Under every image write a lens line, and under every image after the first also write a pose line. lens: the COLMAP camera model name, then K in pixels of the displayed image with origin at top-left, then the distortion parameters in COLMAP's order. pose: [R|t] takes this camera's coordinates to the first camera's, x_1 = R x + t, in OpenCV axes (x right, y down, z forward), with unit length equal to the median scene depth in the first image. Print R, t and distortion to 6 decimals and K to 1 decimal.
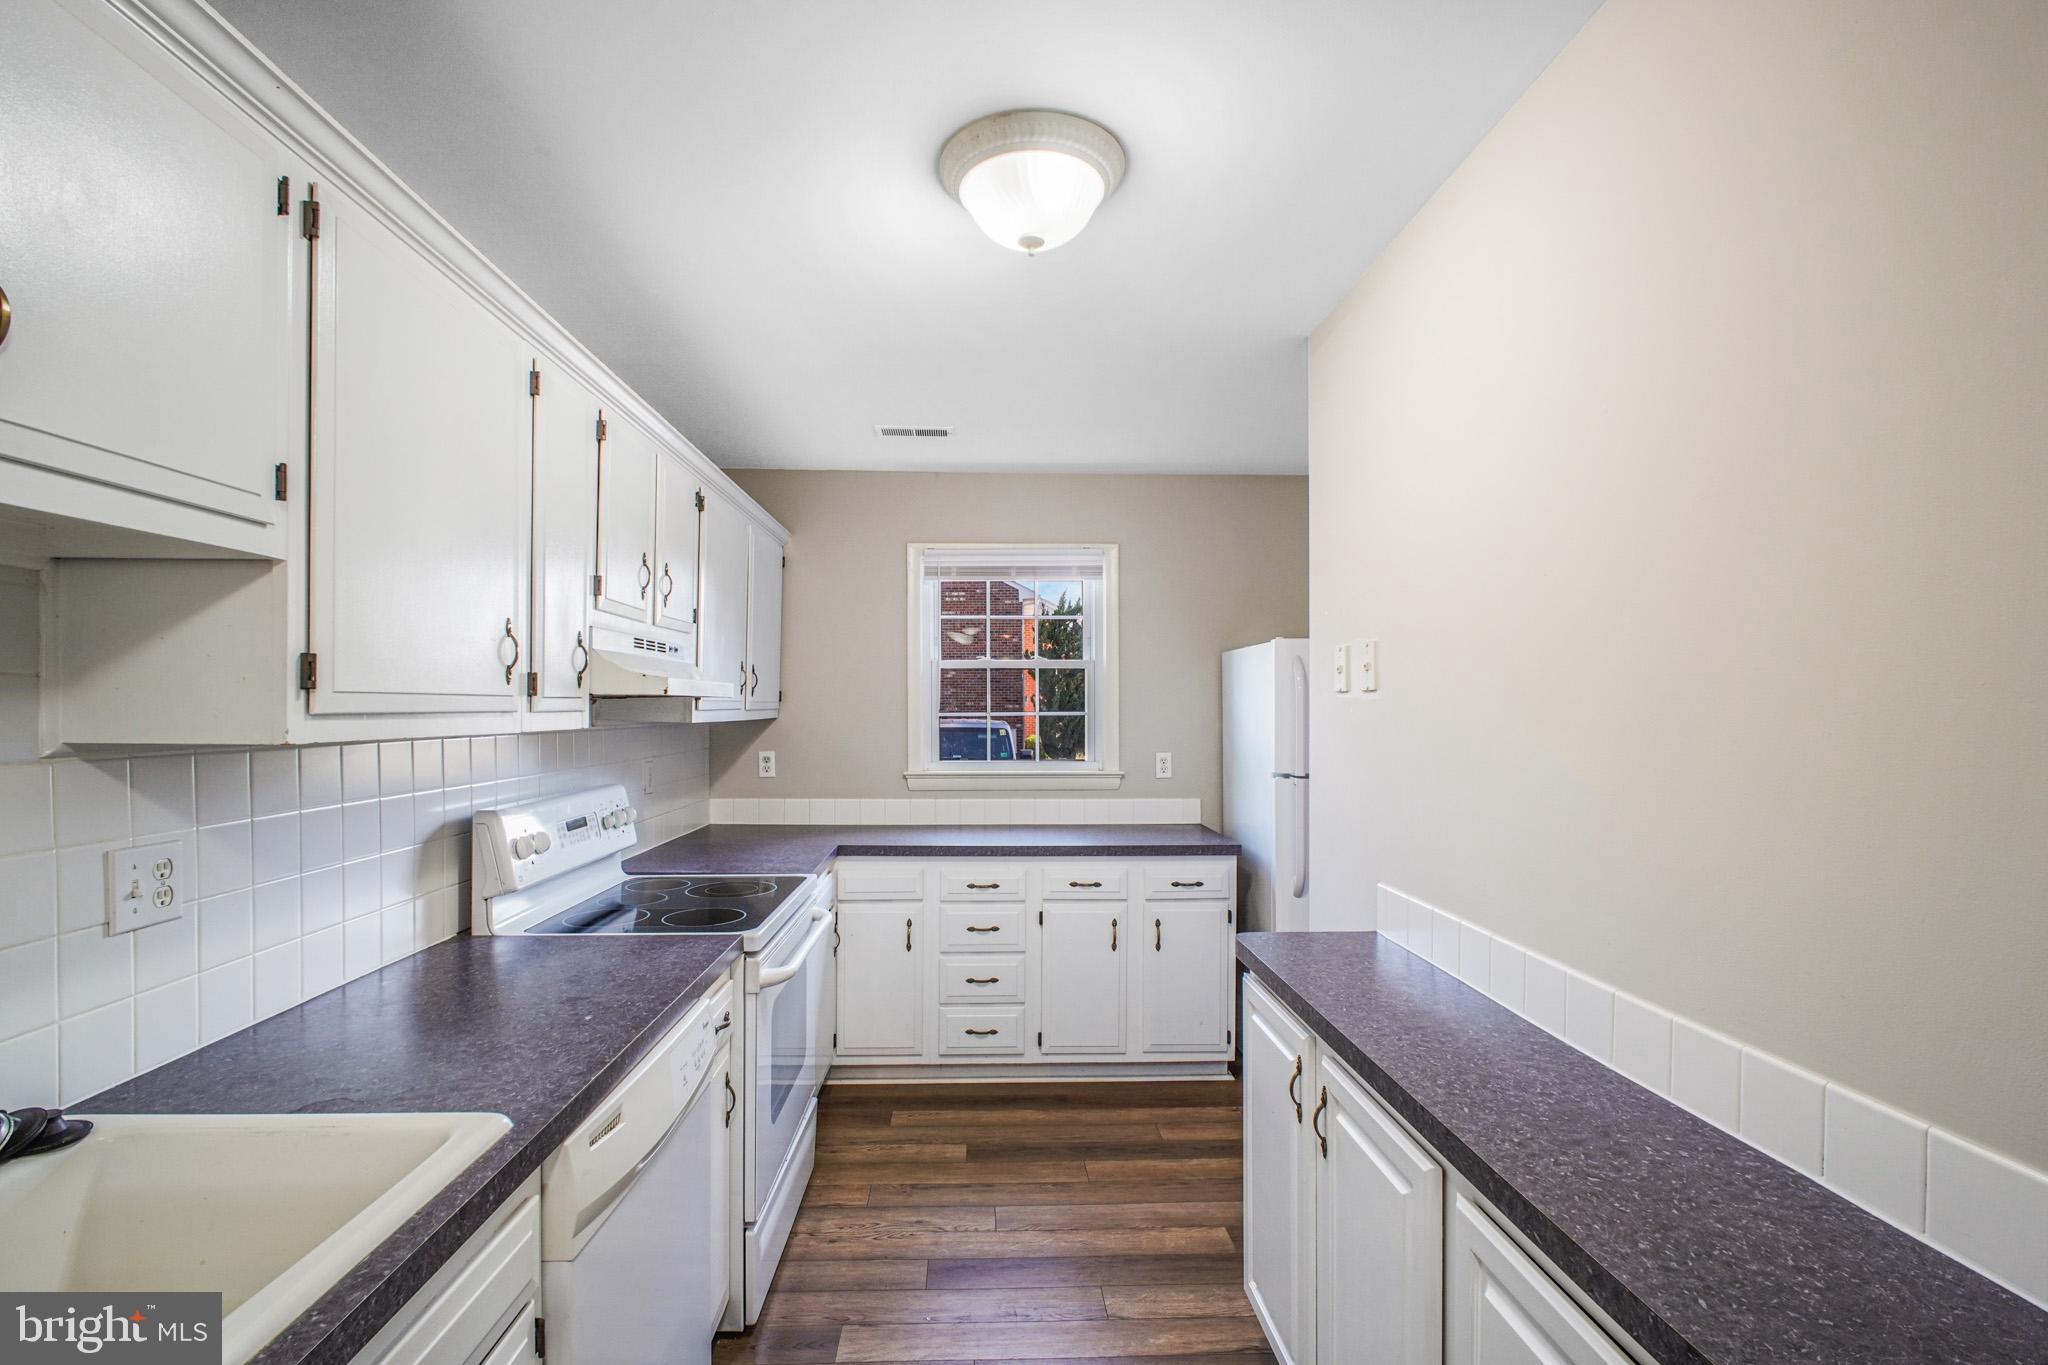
lens RADIAL K [[981.2, 0, 1020.3], [0, 981.2, 690.1], [0, 0, 1]] dist [0.013237, -0.001010]
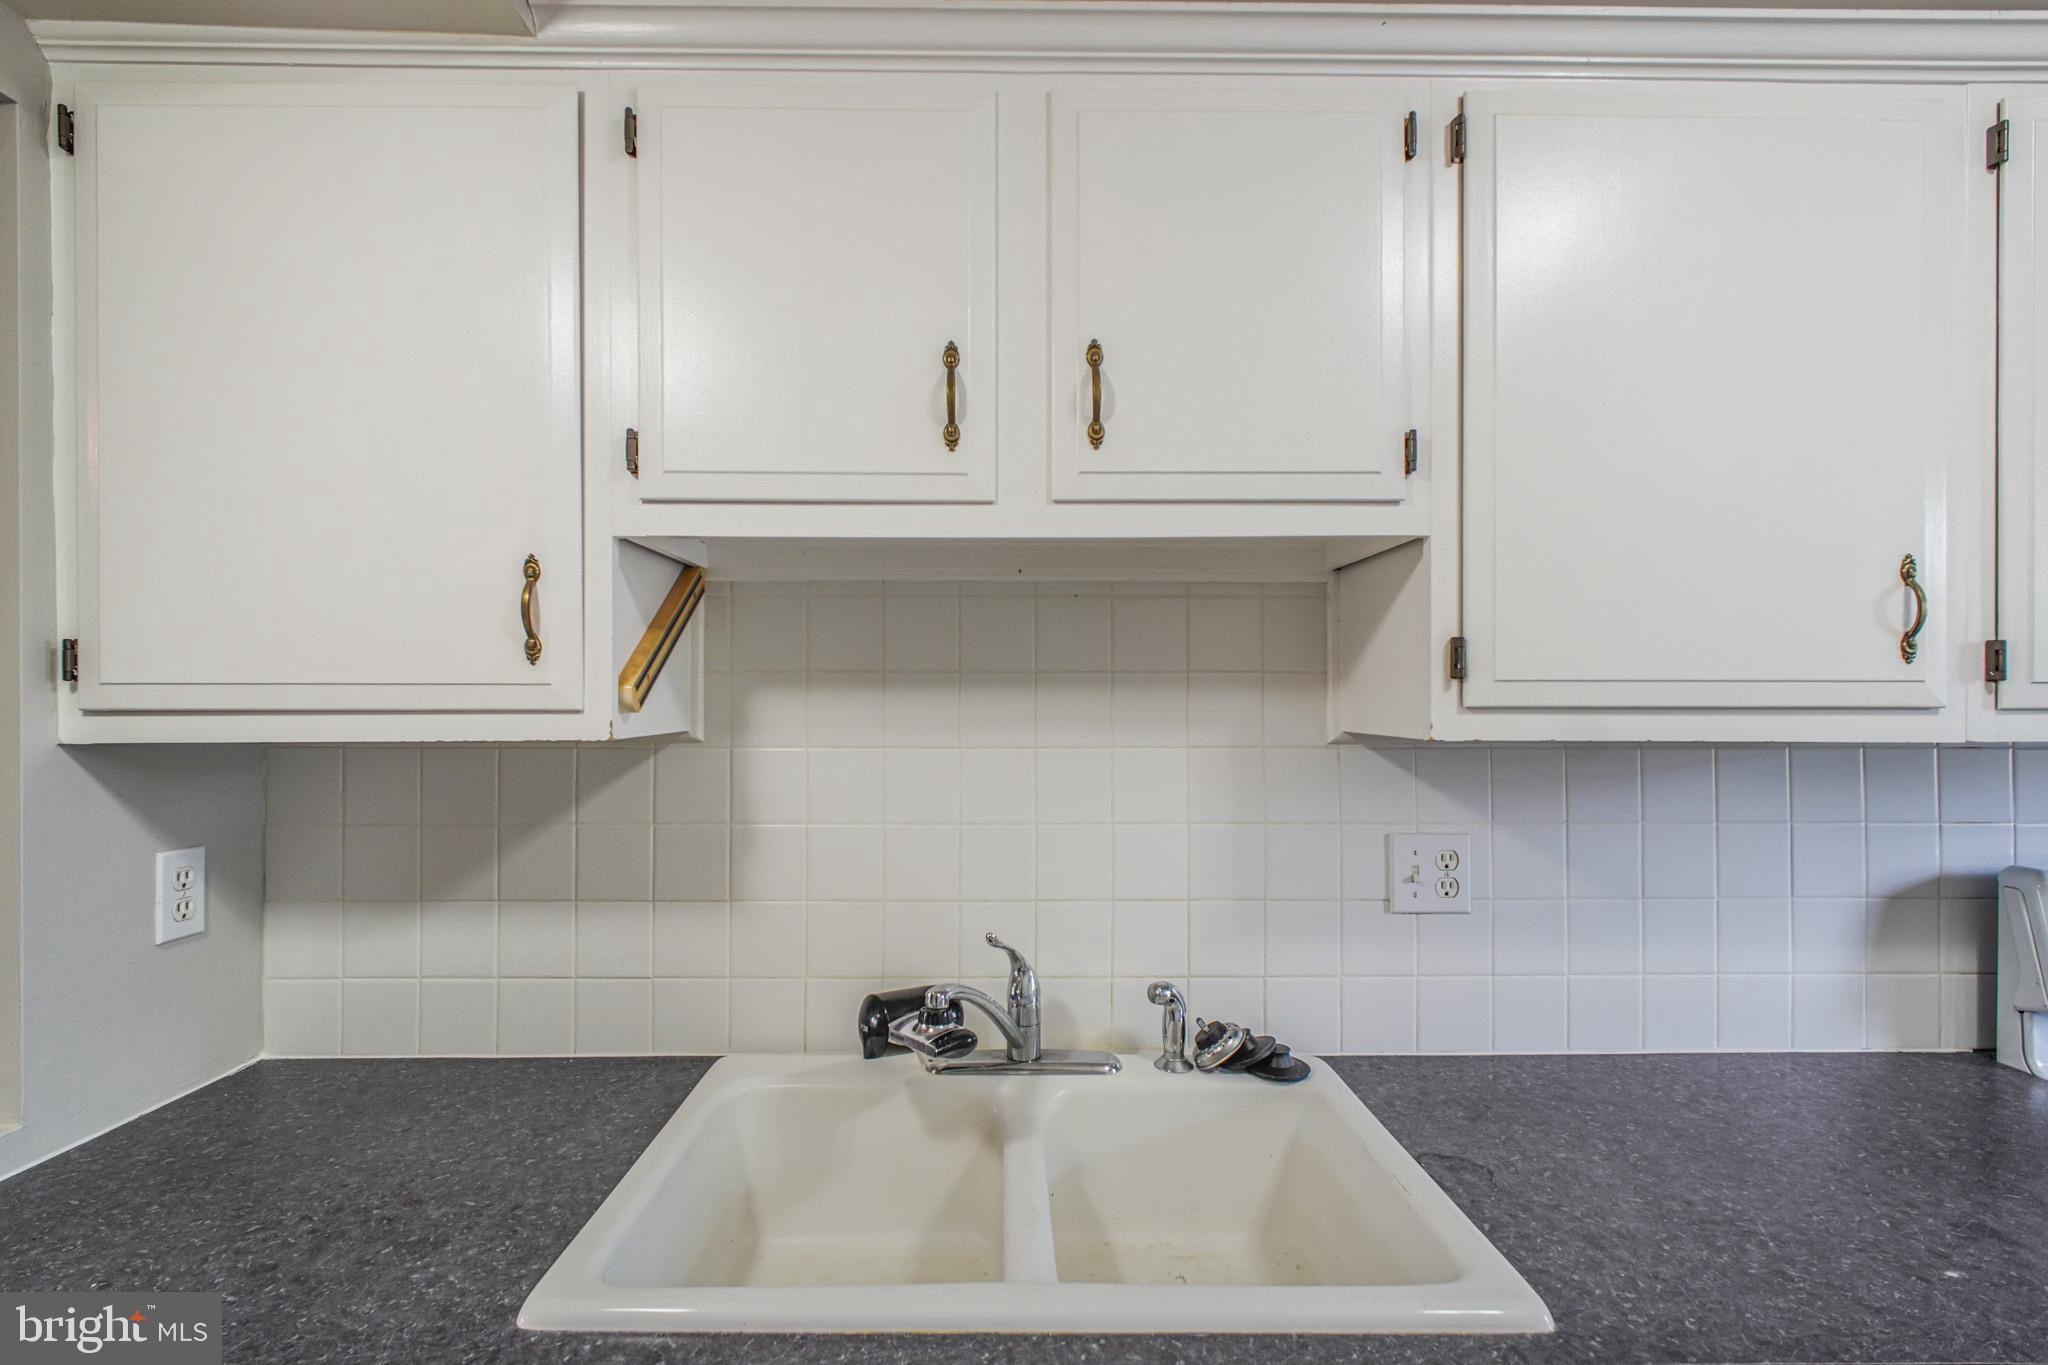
lens RADIAL K [[981.2, 0, 1023.6], [0, 981.2, 686.6], [0, 0, 1]] dist [0.013237, -0.001010]
pose [[-0.028971, -0.010361, -0.999527, 0.148855], [0.017232, 0.999793, -0.010863, 0.007677], [0.999432, -0.017538, -0.028787, 0.600757]]
